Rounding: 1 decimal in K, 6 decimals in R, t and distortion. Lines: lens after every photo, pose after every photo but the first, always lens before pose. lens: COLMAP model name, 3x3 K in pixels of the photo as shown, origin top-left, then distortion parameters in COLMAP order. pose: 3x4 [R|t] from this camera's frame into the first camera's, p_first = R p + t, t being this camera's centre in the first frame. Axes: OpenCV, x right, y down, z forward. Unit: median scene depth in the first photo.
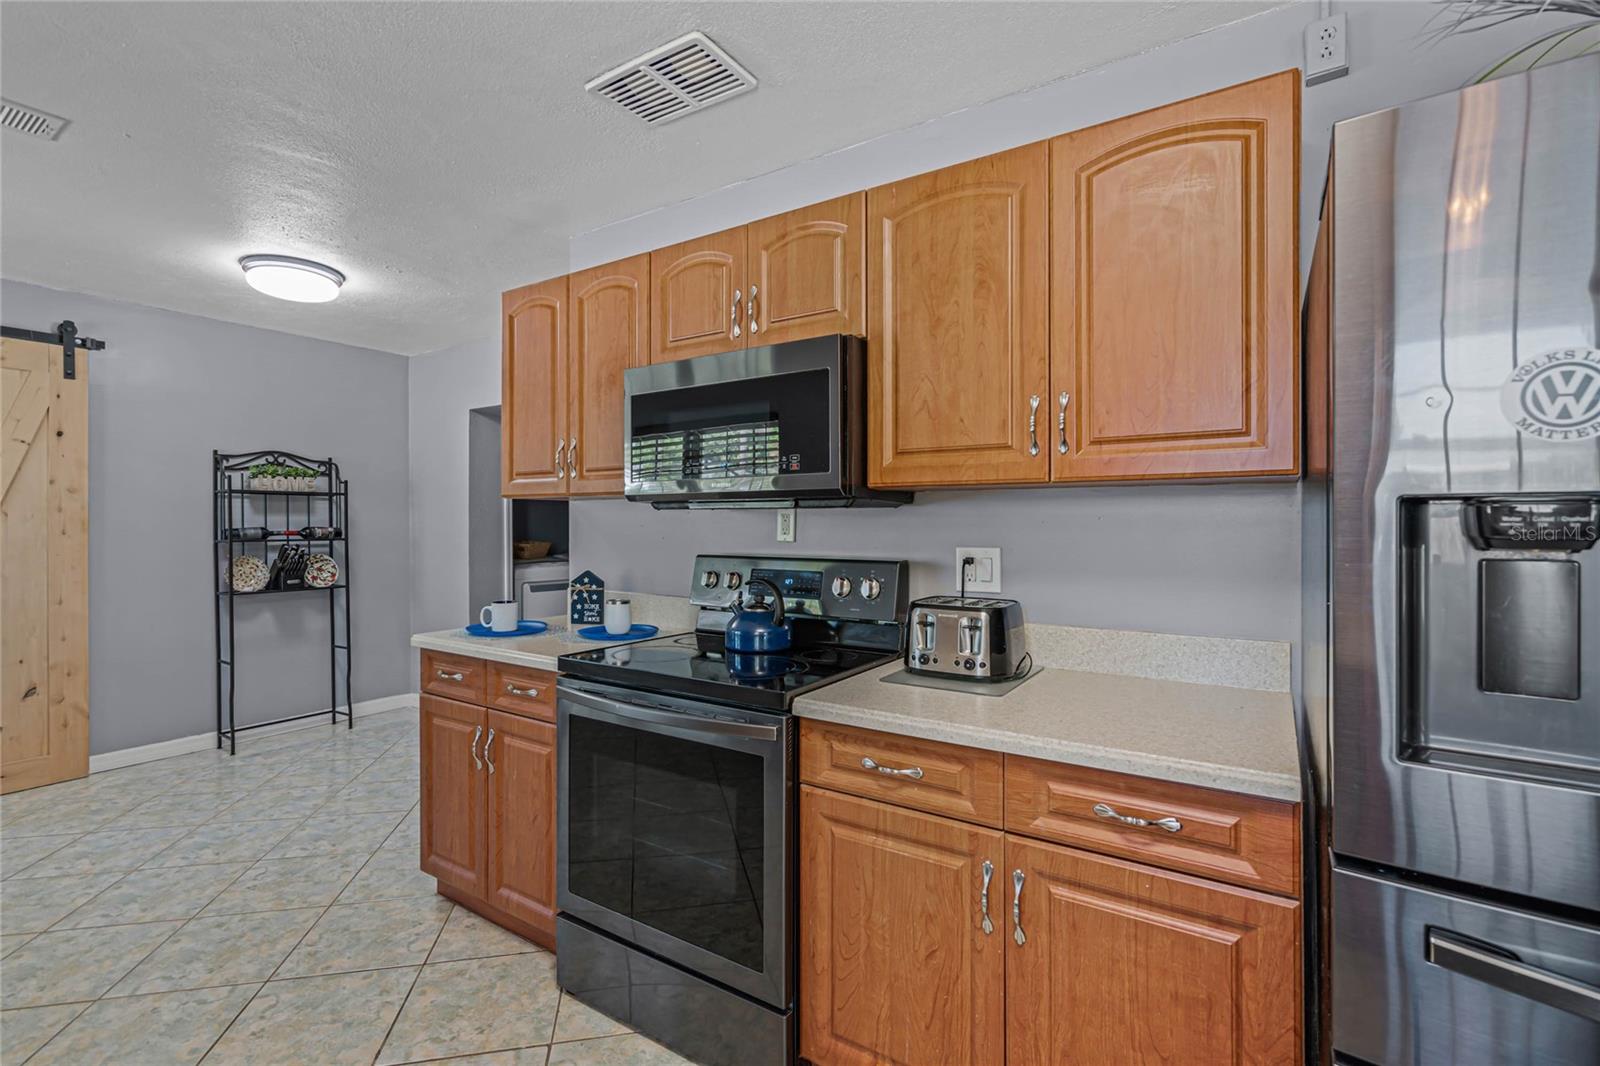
lens RADIAL K [[740.1, 0, 795.2], [0, 740.1, 528.4], [0, 0, 1]] dist [0.000452, 0.000891]
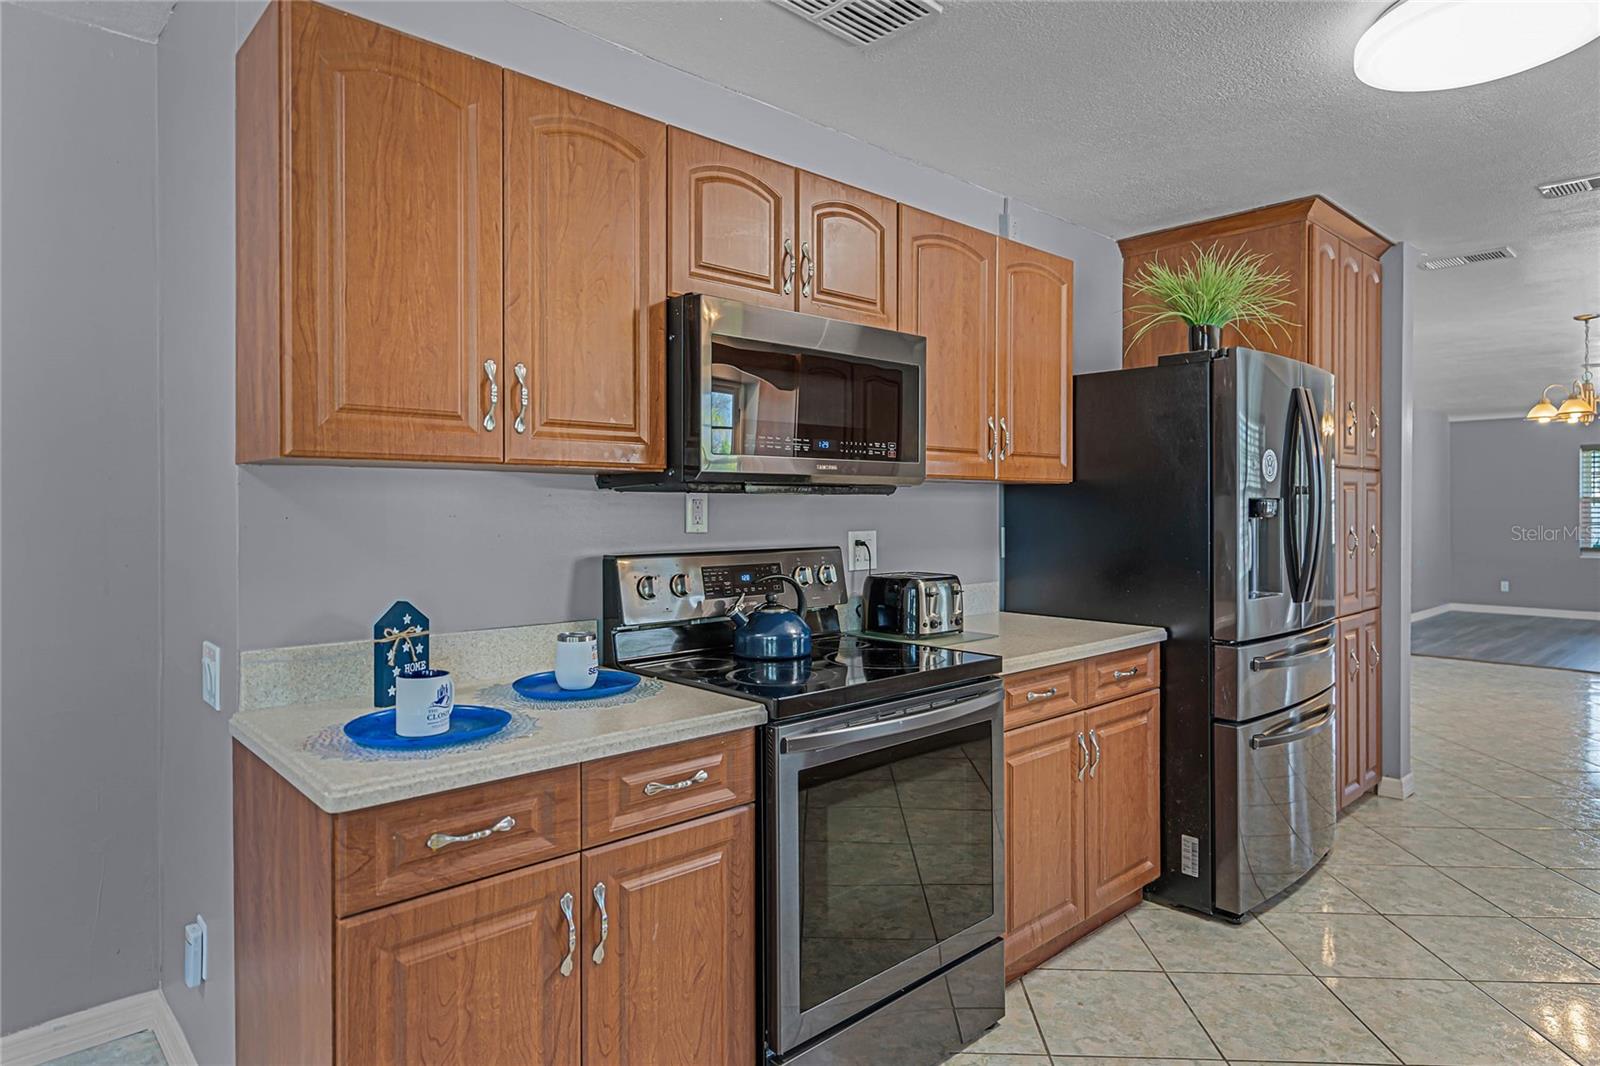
lens RADIAL K [[903.6, 0, 786.5], [0, 903.6, 527.1], [0, 0, 1]] dist [0.000017, 0.000800]
pose [[0.248431, -0.021942, 0.968401, -1.199446], [0.011289, 0.999741, 0.019756, -0.009546], [-0.968584, 0.006024, 0.248615, 0.808051]]
